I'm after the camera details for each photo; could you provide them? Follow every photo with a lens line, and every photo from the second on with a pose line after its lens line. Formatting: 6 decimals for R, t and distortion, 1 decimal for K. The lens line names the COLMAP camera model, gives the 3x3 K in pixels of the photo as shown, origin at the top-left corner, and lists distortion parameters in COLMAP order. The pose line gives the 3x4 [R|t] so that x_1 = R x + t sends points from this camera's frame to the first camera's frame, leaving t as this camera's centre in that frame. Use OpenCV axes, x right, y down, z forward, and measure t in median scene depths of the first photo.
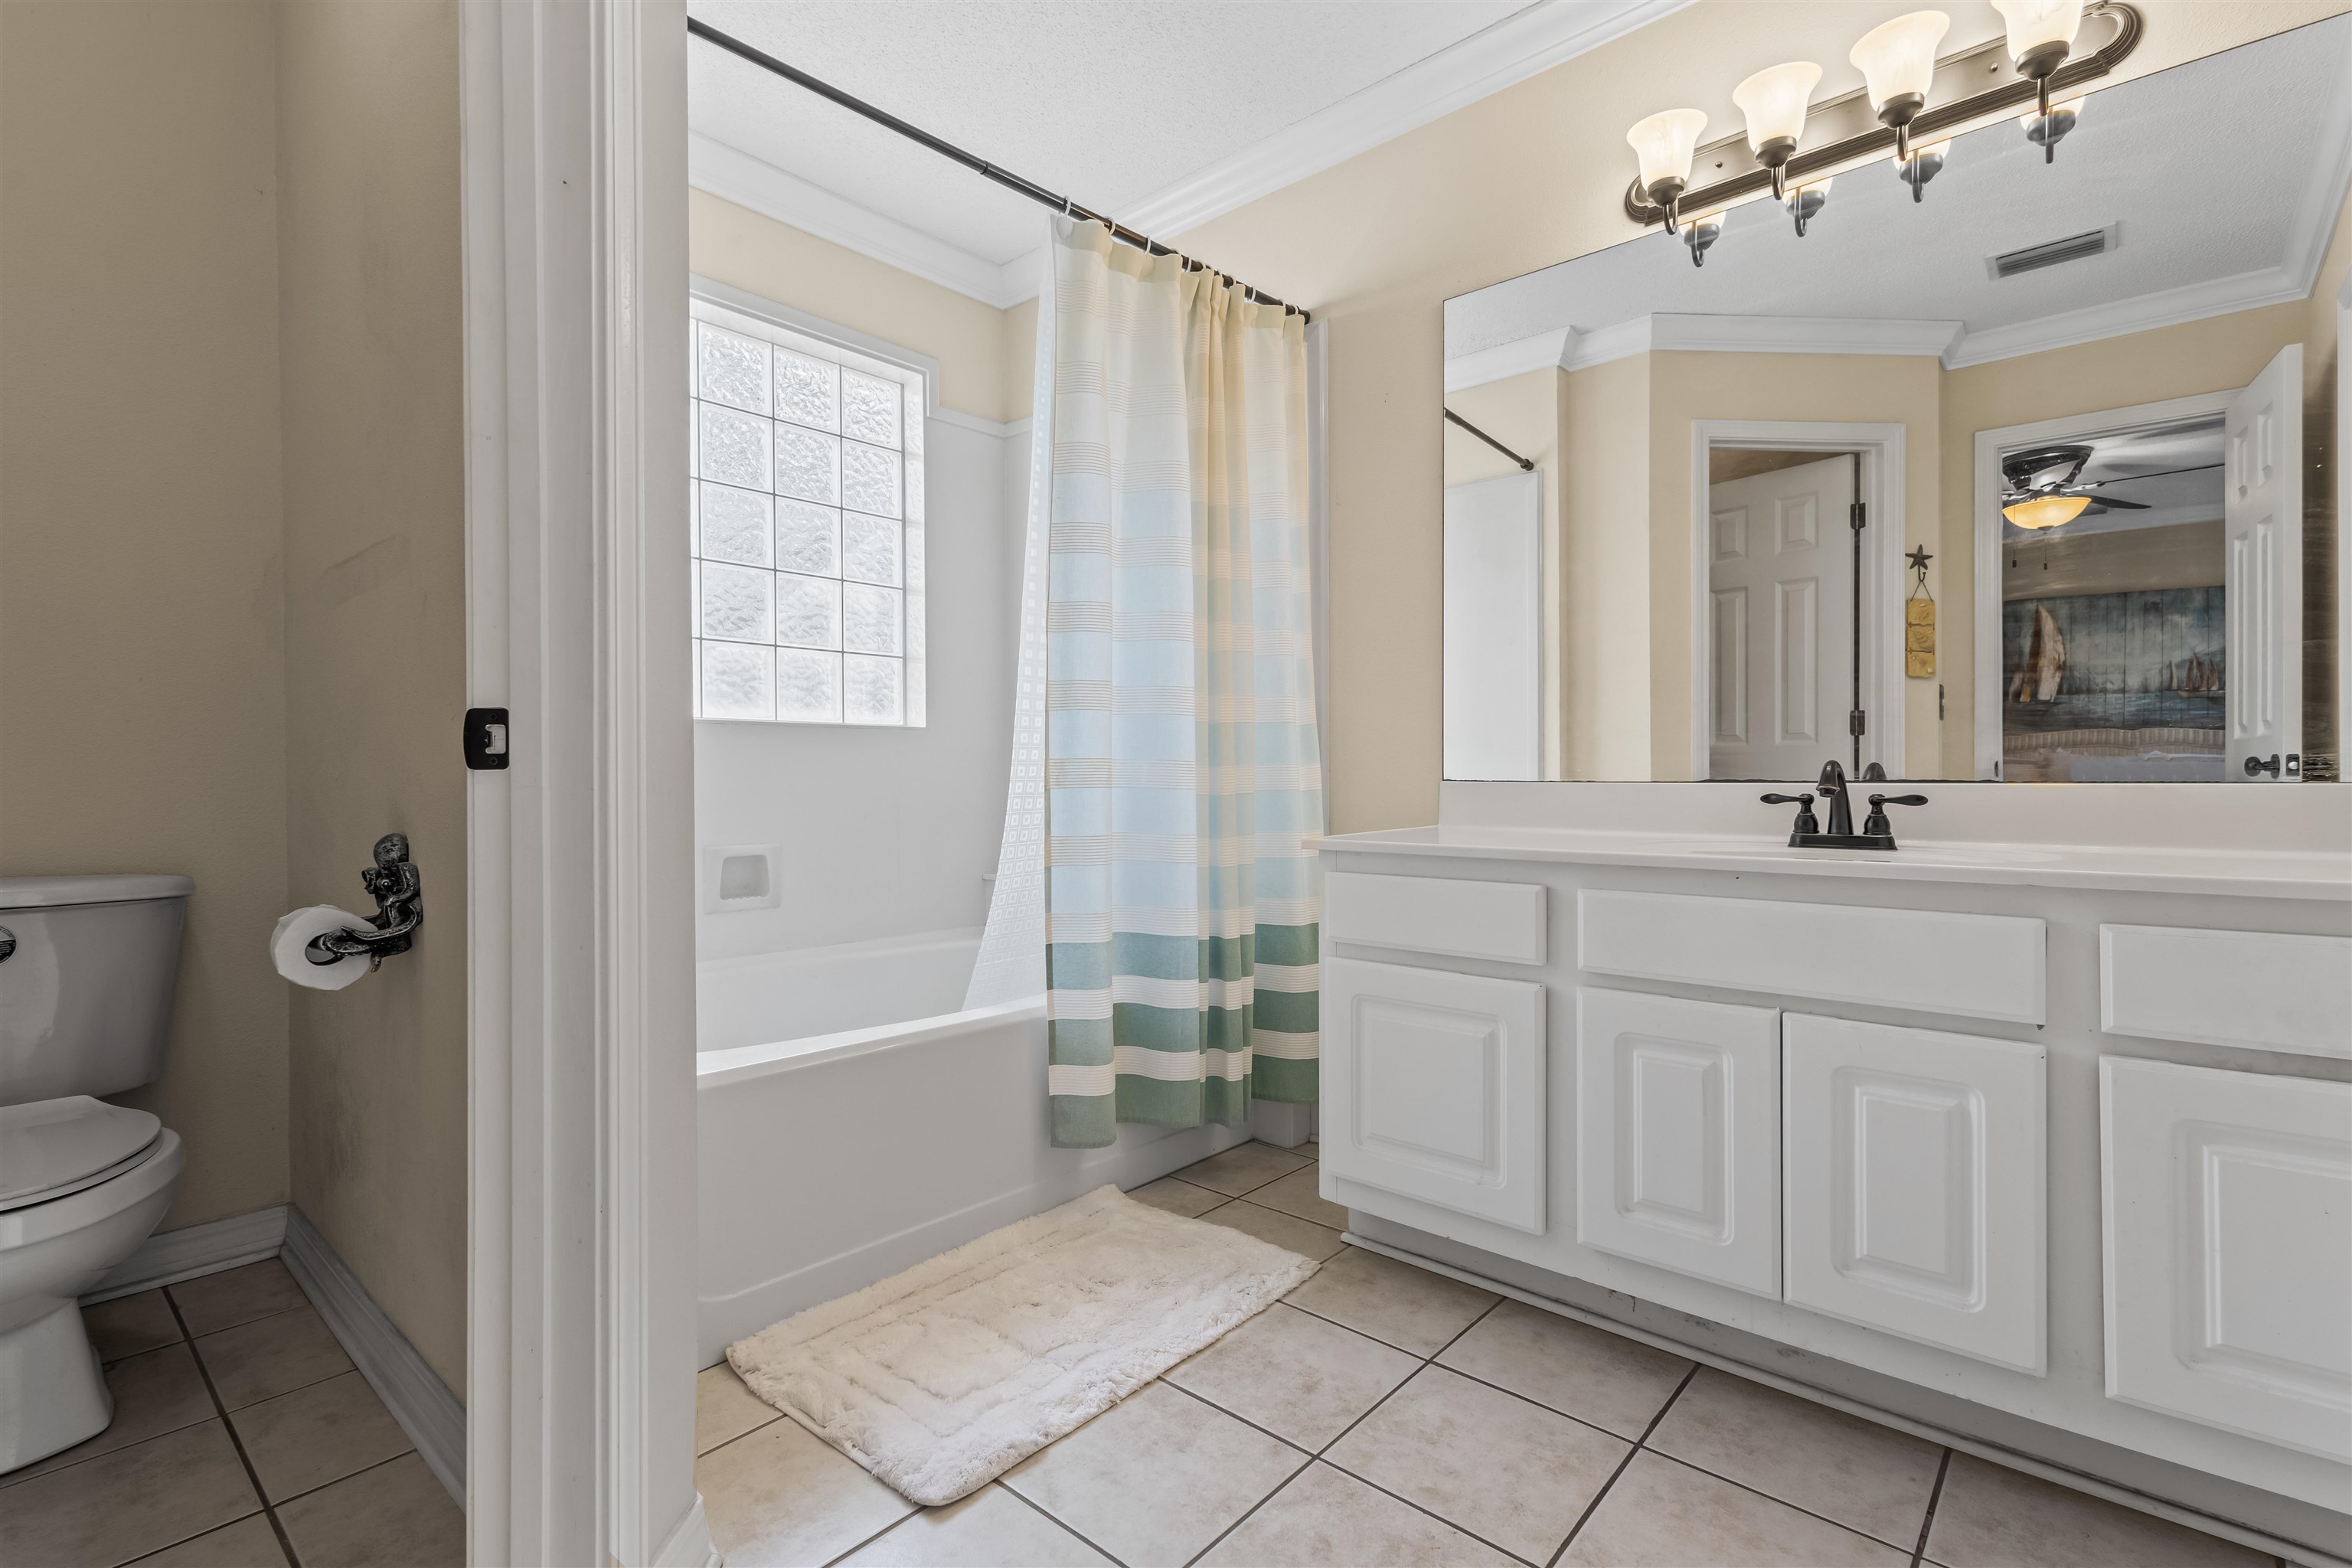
lens RADIAL K [[1079.8, 0, 1176.0], [0, 1079.8, 784.0], [0, 0, 1]] dist [-0.000442, 0.013360]
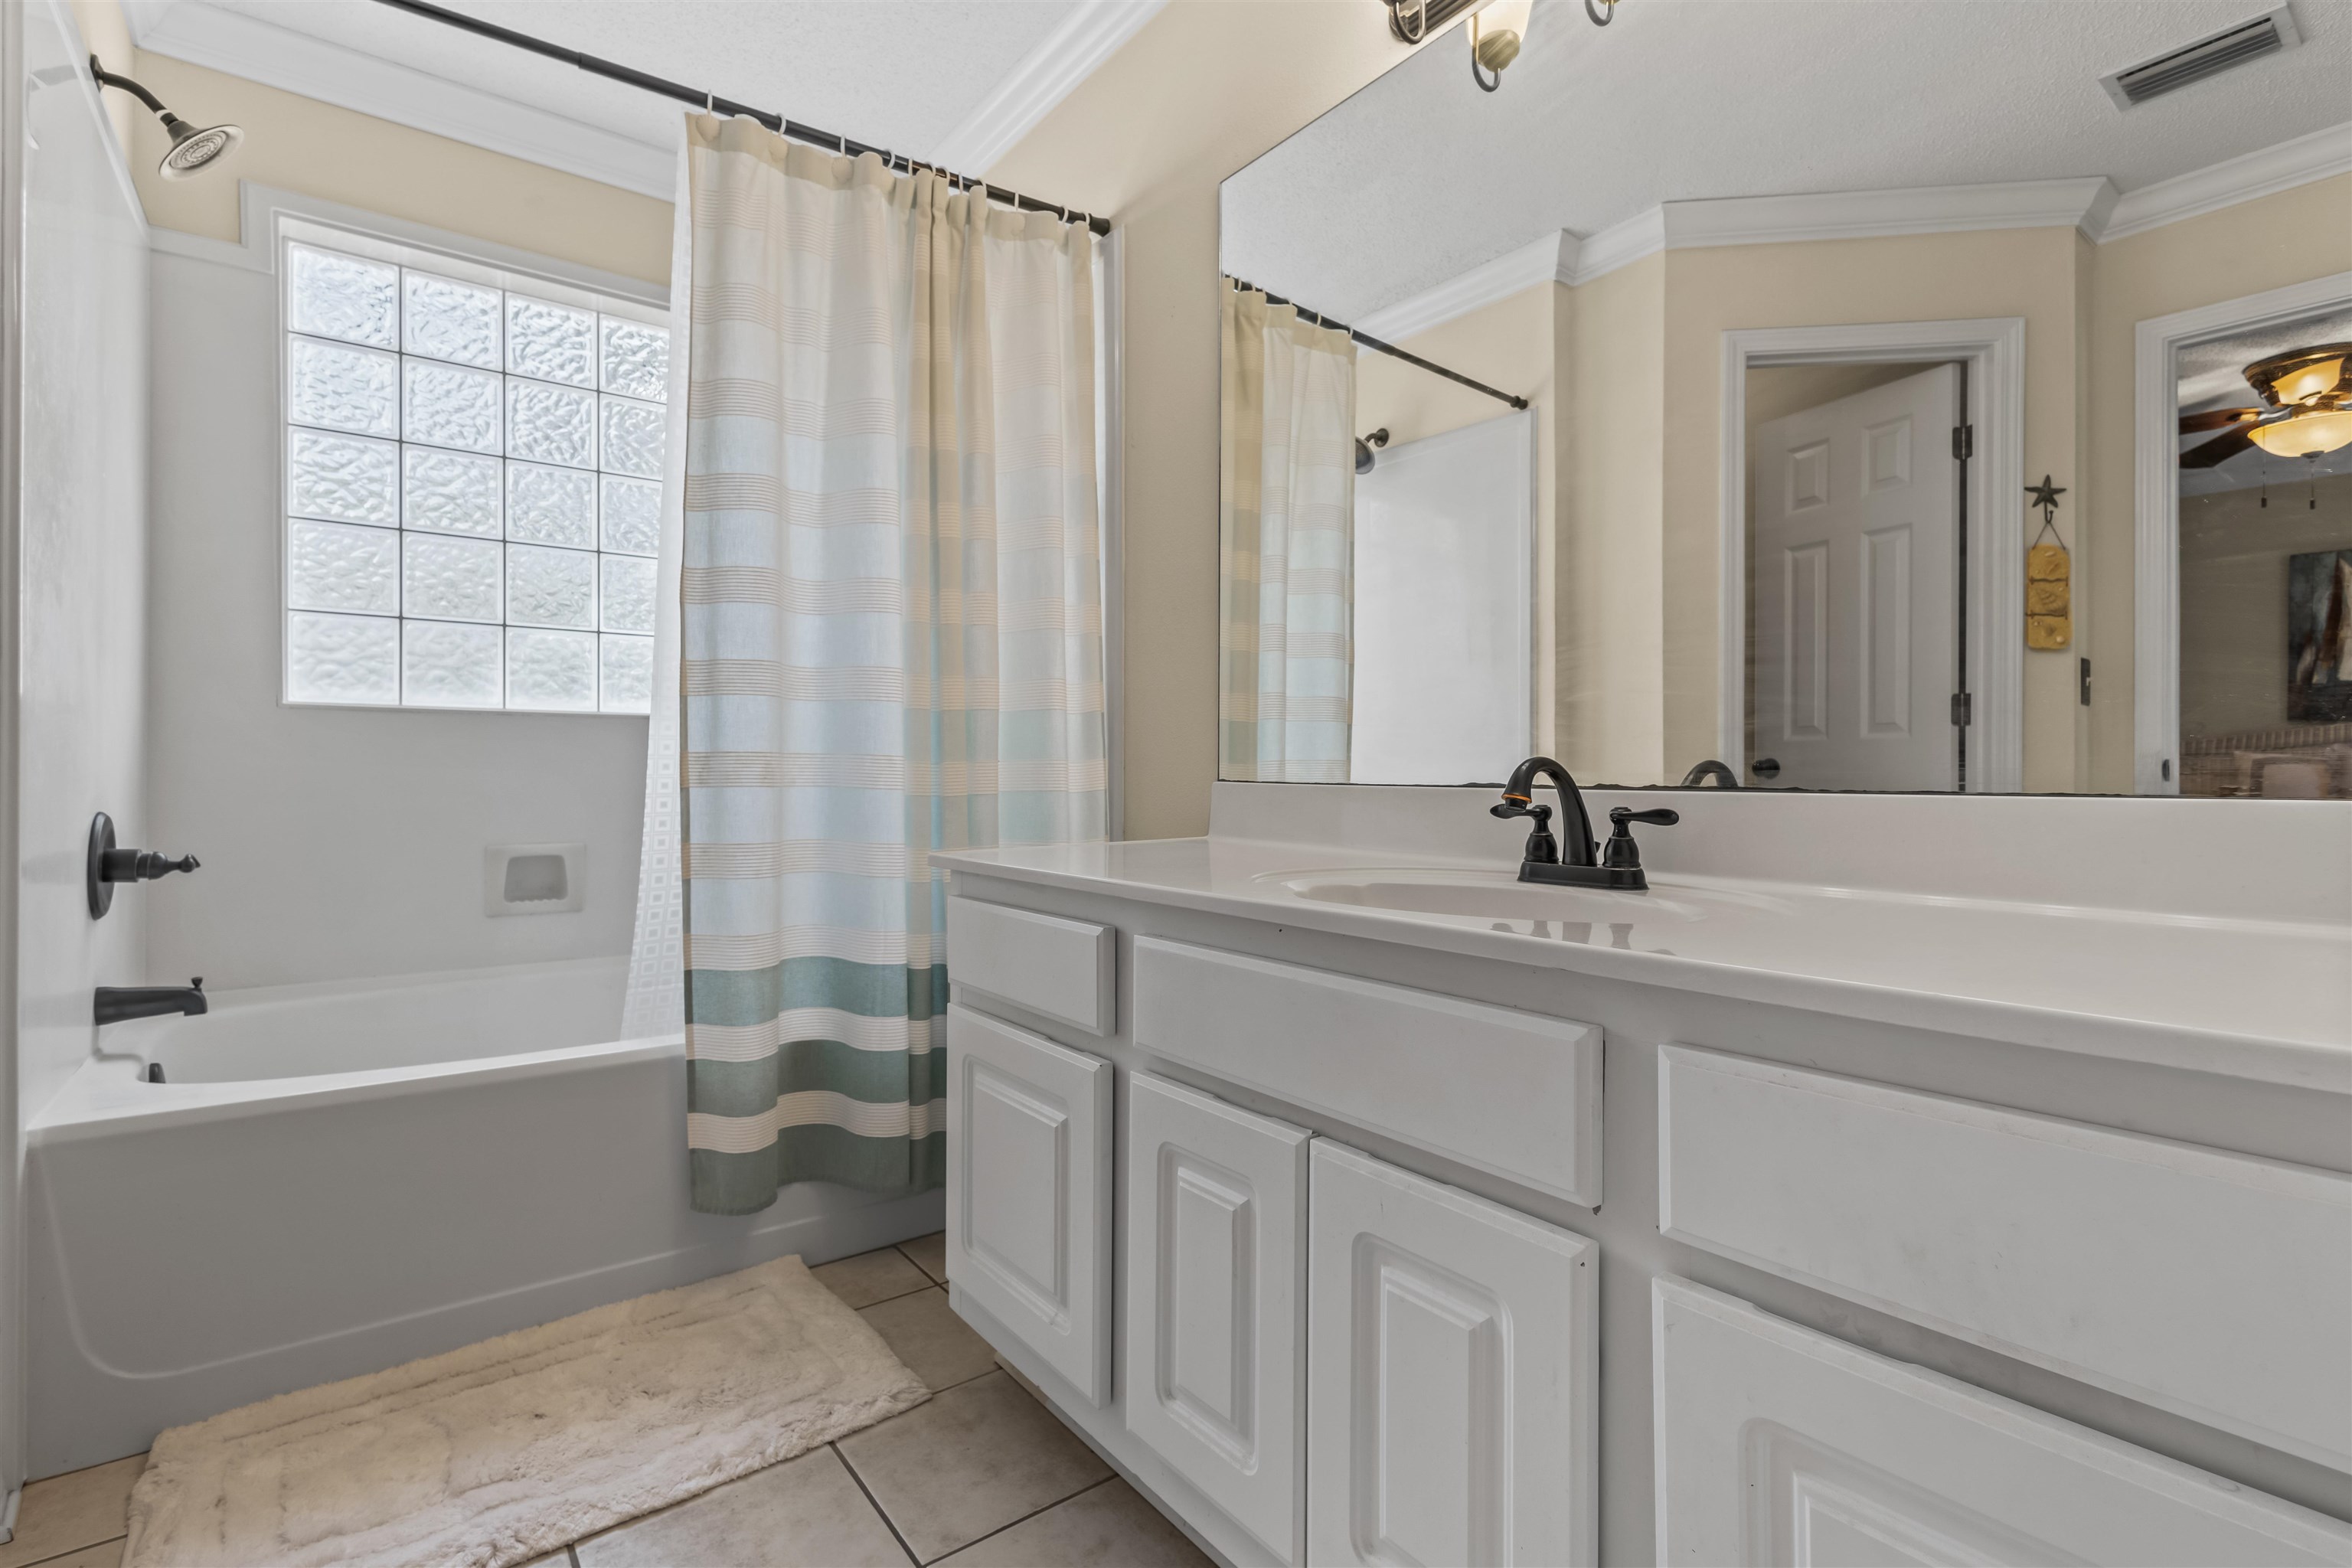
lens RADIAL K [[1088.4, 0, 1167.1], [0, 1088.4, 776.3], [0, 0, 1]] dist [0.009433, -0.000964]
pose [[0.980926, 0.006241, -0.194280, 0.378794], [-0.006969, 0.999971, -0.003063, -0.004361], [0.194255, 0.004358, 0.980941, 0.207555]]
